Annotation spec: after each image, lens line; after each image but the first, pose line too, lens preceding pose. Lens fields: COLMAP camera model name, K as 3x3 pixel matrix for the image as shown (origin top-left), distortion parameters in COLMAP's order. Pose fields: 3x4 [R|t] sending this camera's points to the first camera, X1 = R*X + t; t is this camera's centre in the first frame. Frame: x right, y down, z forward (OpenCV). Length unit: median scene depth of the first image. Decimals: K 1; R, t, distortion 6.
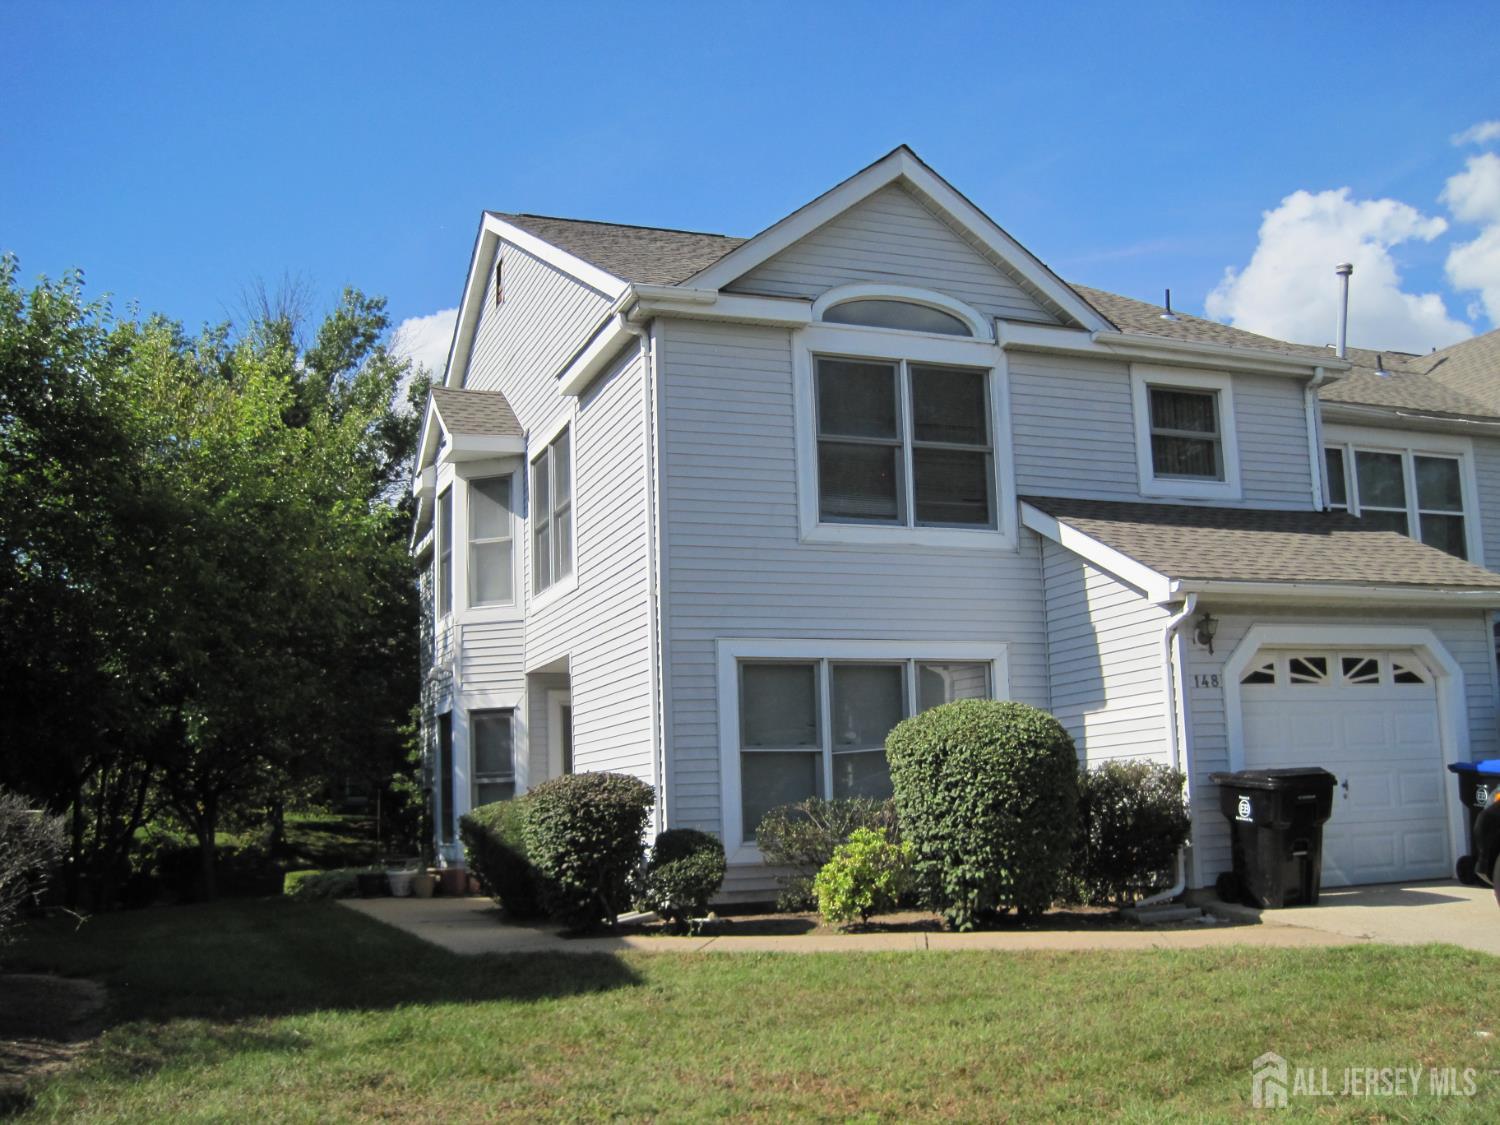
lens RADIAL K [[1546.7, 0, 750.7], [0, 1546.7, 565.8], [0, 0, 1]] dist [-0.154725, 0.000000]
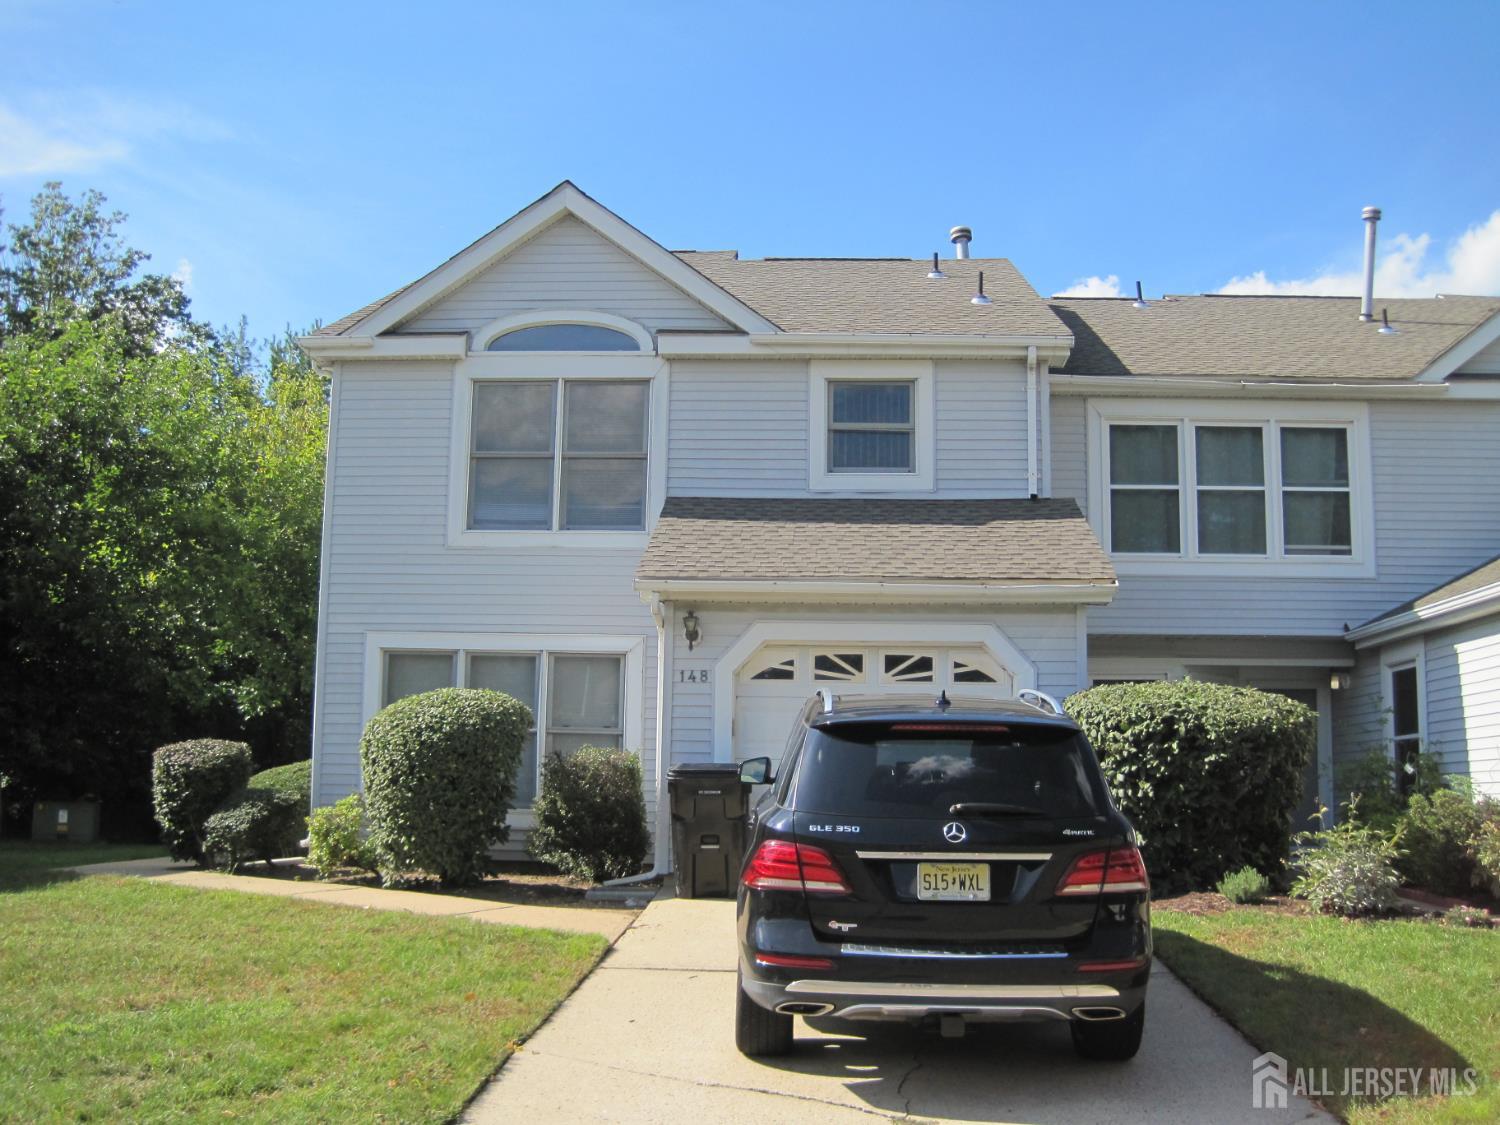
lens RADIAL K [[1546.7, 0, 750.2], [0, 1546.7, 572.4], [0, 0, 1]] dist [-0.154725, 0.000000]
pose [[0.915335, -0.014044, -0.402448, 0.674839], [0.022197, 0.999632, 0.015601, -0.009555], [0.402081, -0.023214, 0.915310, 0.045274]]
